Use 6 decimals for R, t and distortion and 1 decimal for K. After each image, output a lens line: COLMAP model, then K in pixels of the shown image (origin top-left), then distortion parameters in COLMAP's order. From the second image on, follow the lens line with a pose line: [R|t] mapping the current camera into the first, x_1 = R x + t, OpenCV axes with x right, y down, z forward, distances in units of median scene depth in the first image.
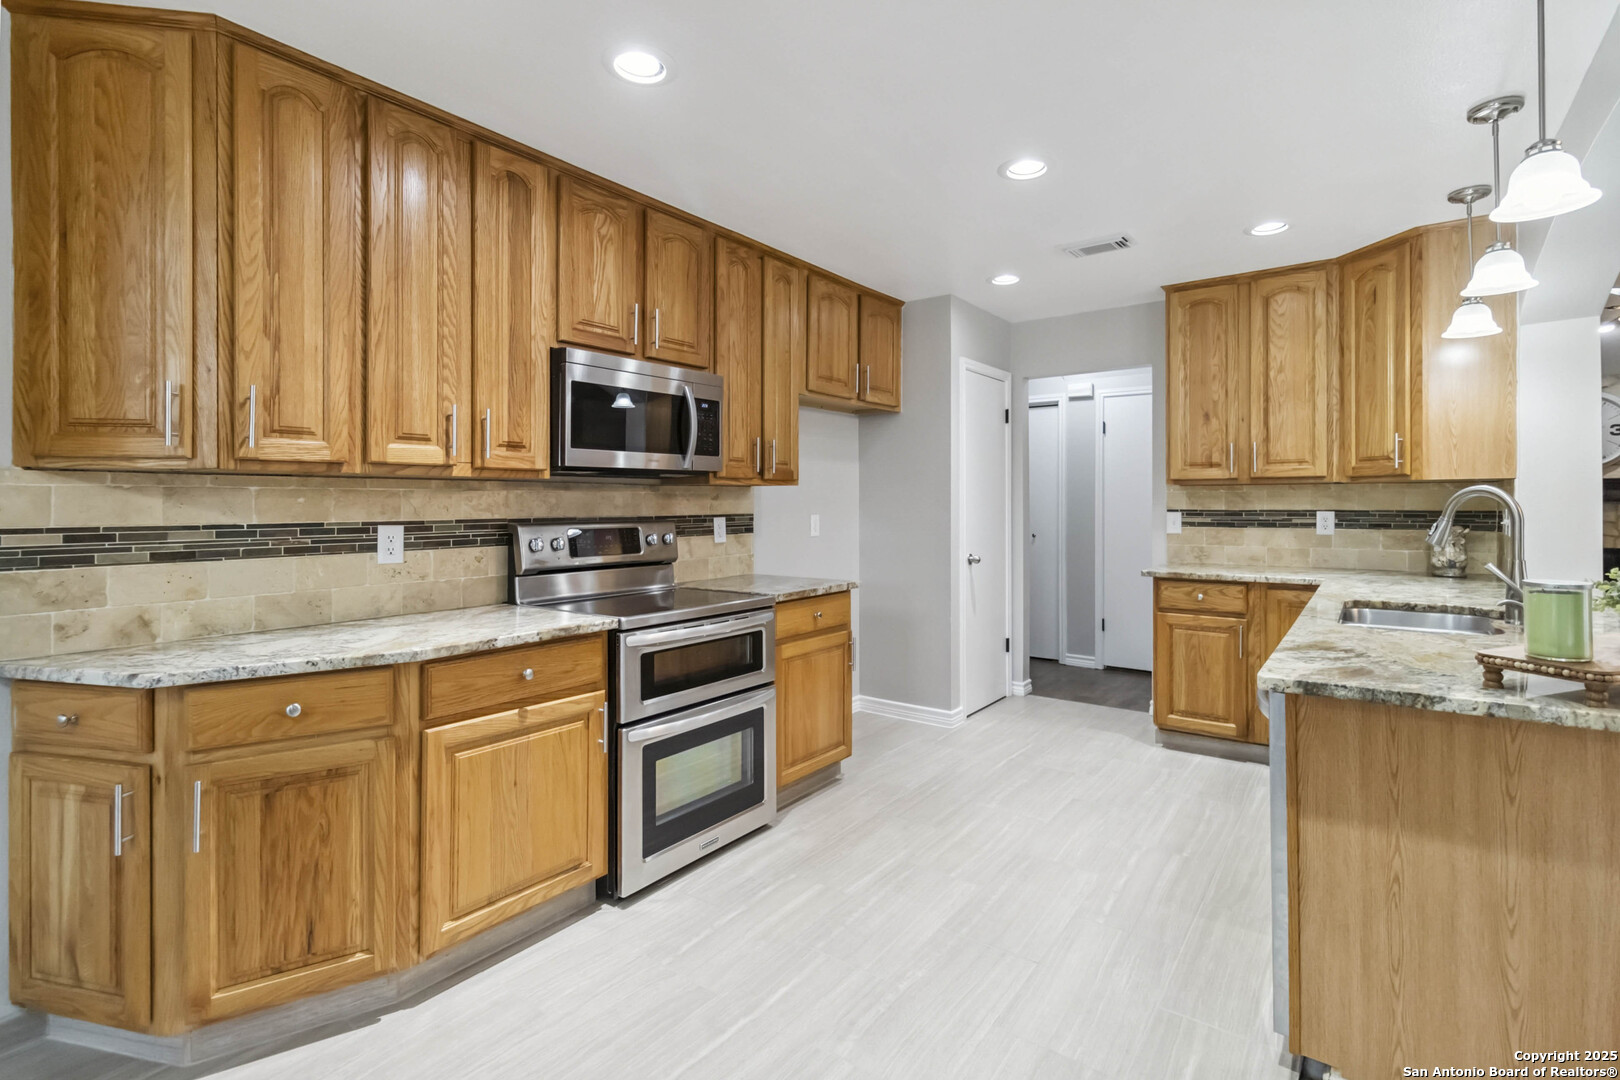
lens RADIAL K [[761.2, 0, 821.9], [0, 761.2, 505.3], [0, 0, 1]] dist [0.001690, 0.001571]
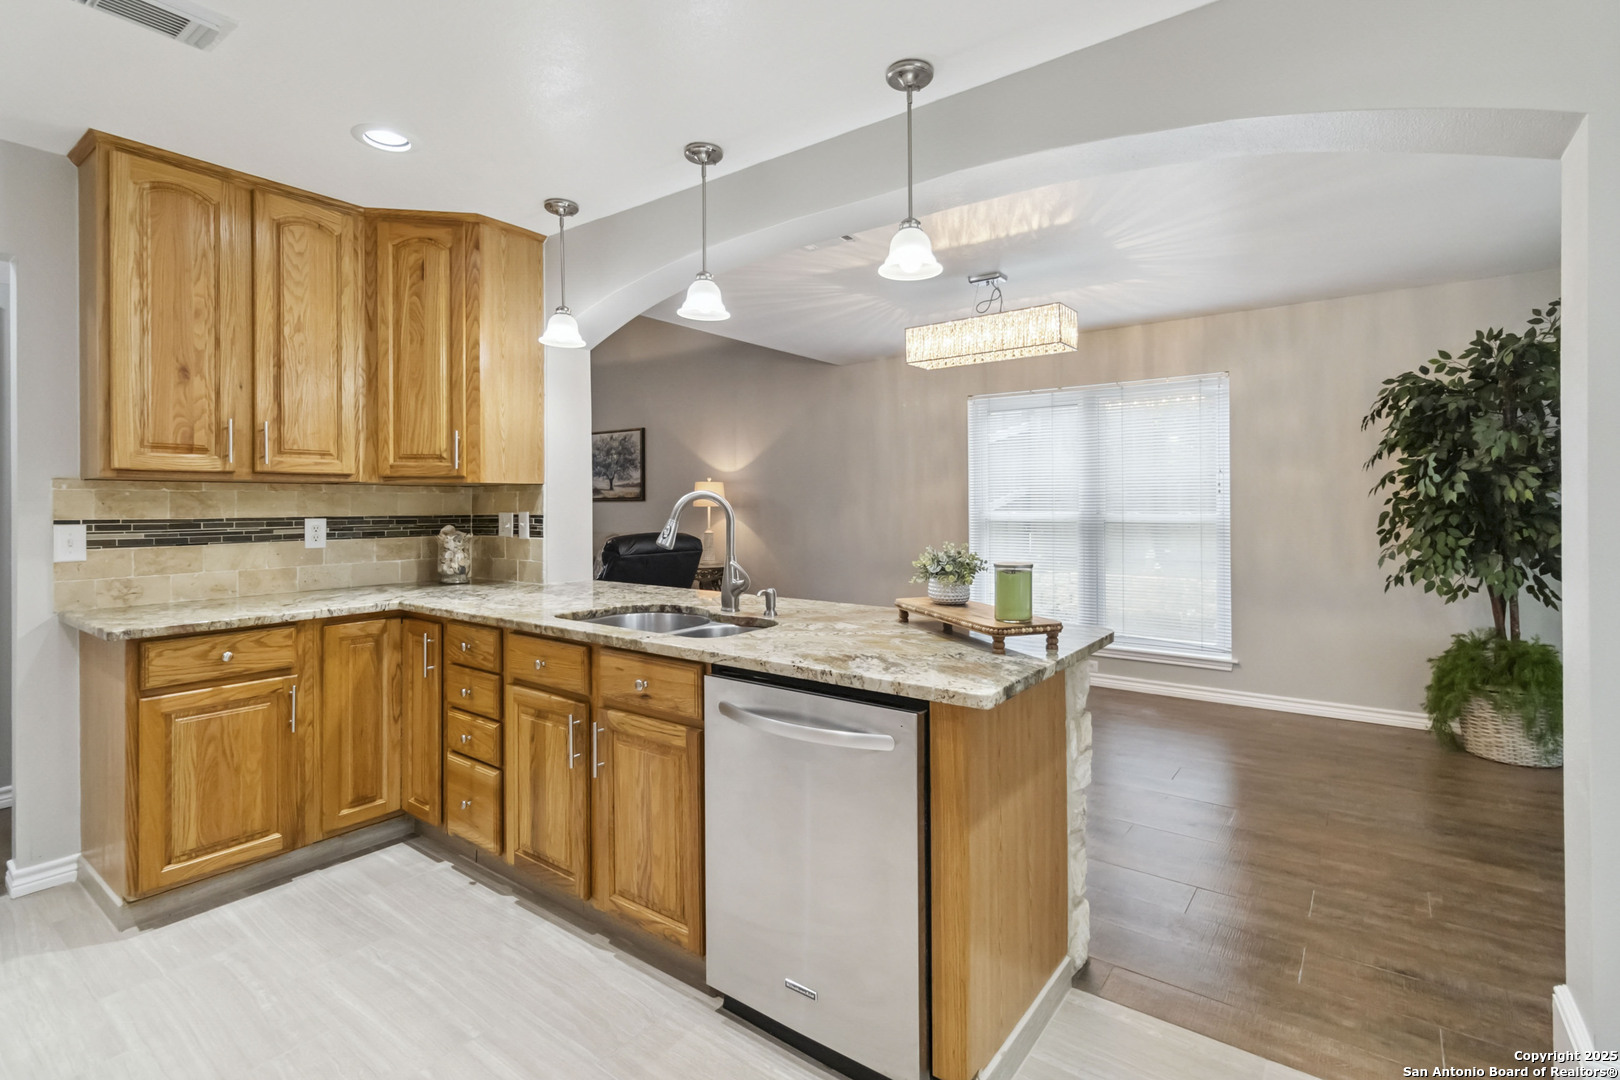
lens RADIAL K [[761.2, 0, 821.5], [0, 761.2, 505.2], [0, 0, 1]] dist [0.001690, 0.001571]
pose [[-0.003845, 0.001167, 0.999992, -0.147687], [0.007284, 0.999973, -0.001139, -0.001429], [-0.999966, 0.007280, -0.003853, 0.531229]]
